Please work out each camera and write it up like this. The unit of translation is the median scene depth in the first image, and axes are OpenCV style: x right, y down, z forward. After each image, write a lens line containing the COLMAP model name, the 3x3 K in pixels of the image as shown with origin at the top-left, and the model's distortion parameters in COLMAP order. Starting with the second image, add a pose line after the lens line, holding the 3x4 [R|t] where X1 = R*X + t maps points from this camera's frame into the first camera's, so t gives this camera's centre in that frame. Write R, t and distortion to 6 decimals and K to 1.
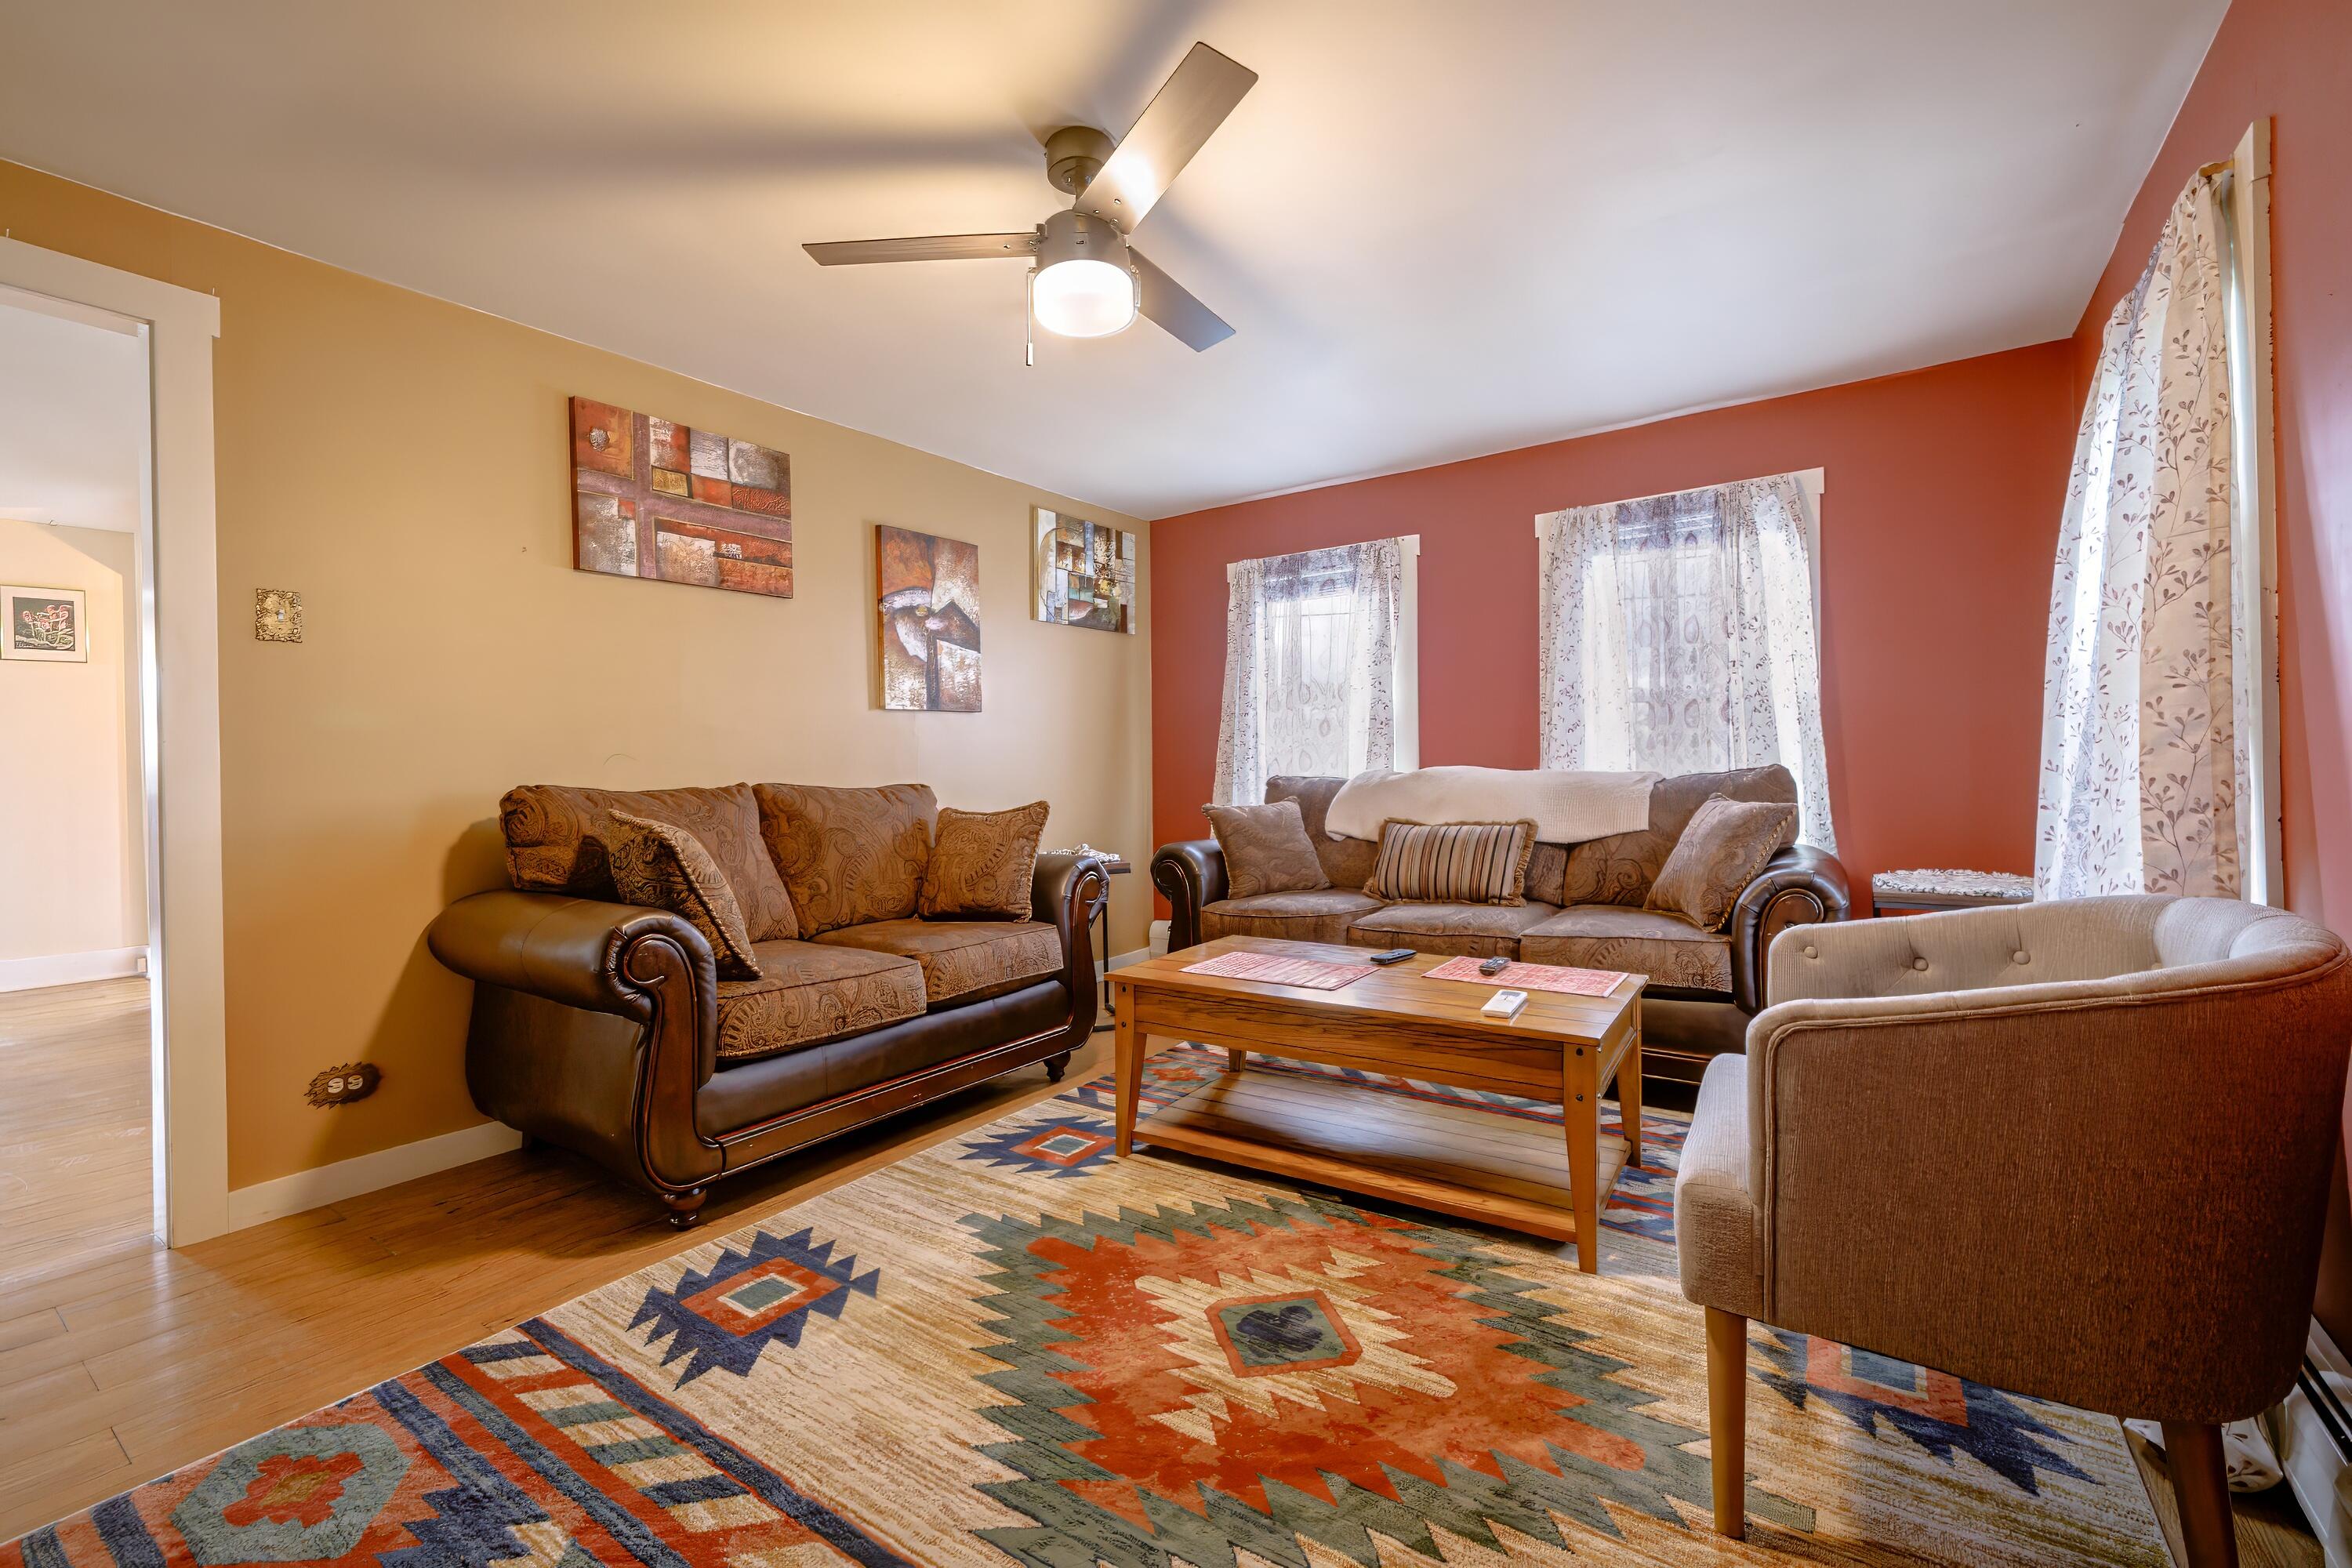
lens RADIAL K [[1009.0, 0, 1164.2], [0, 1009.0, 764.9], [0, 0, 1]] dist [-0.002636, -0.000228]
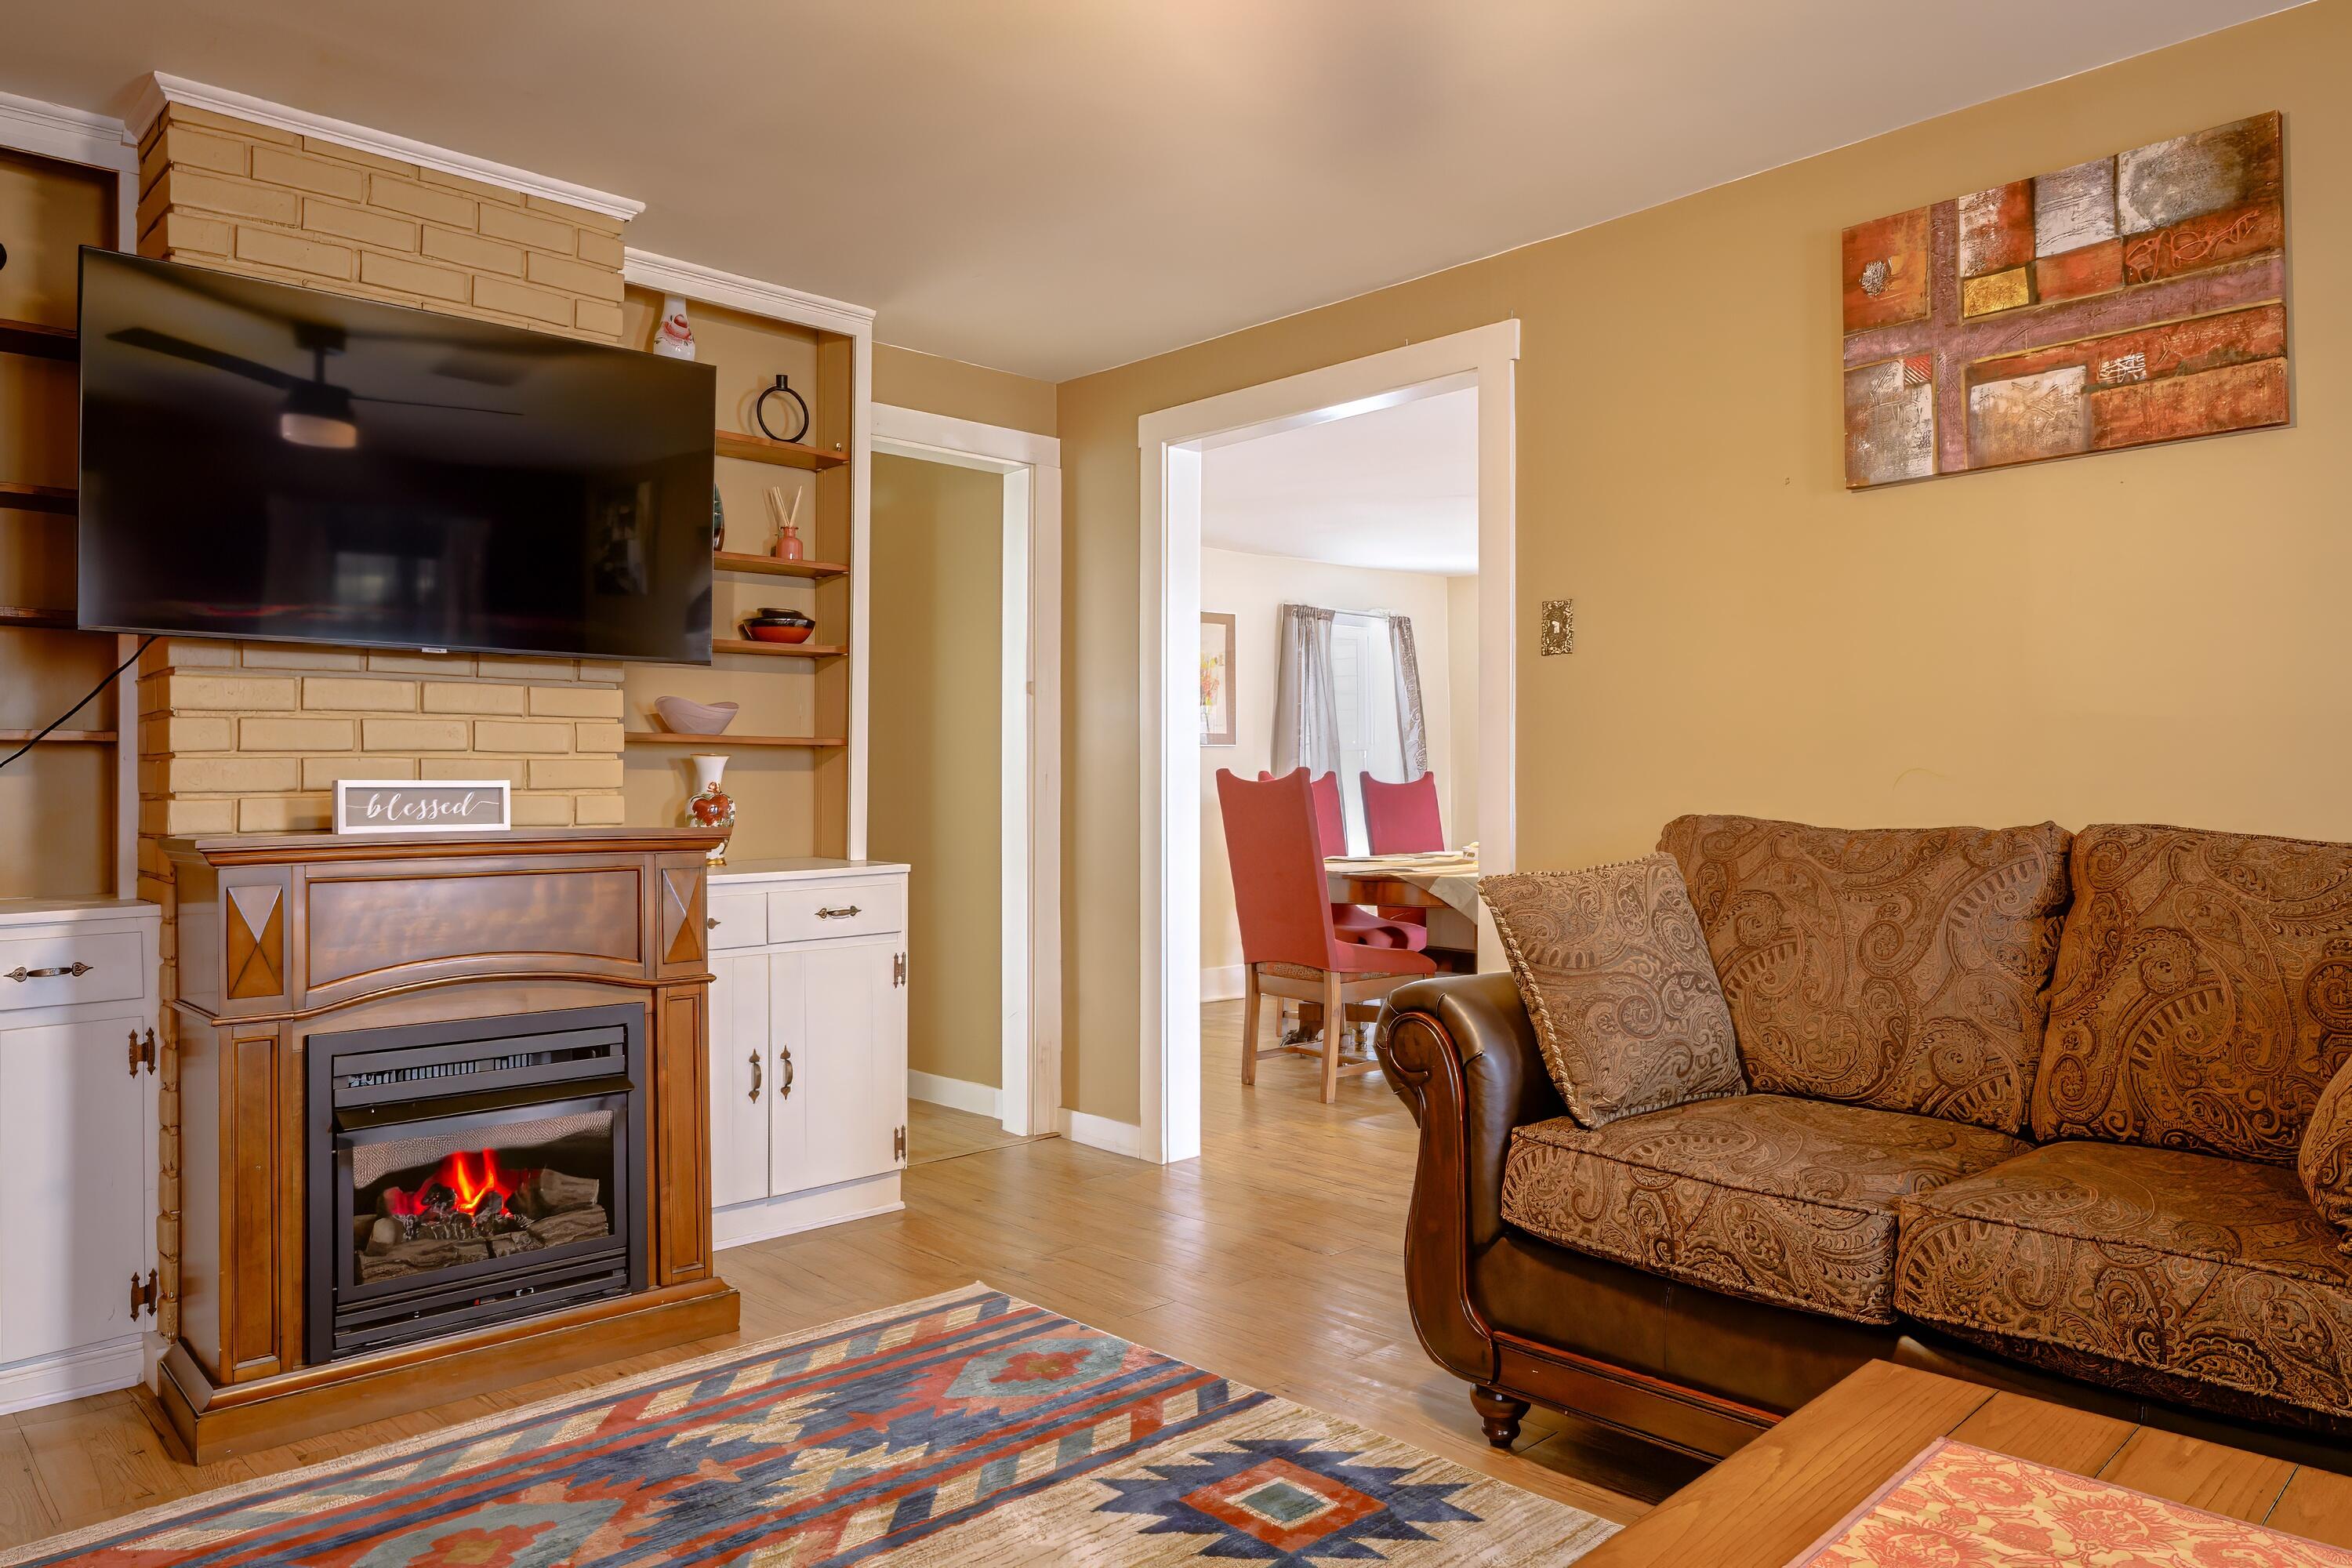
lens RADIAL K [[1507.8, 0, 1176.0], [0, 1507.8, 784.0], [0, 0, 1]] dist [0.000869, -0.001430]
pose [[-0.194984, -0.009126, -0.980764, 0.445137], [-0.009966, 0.999924, -0.007323, 0.008974], [0.980756, 0.008346, -0.195060, 0.729961]]
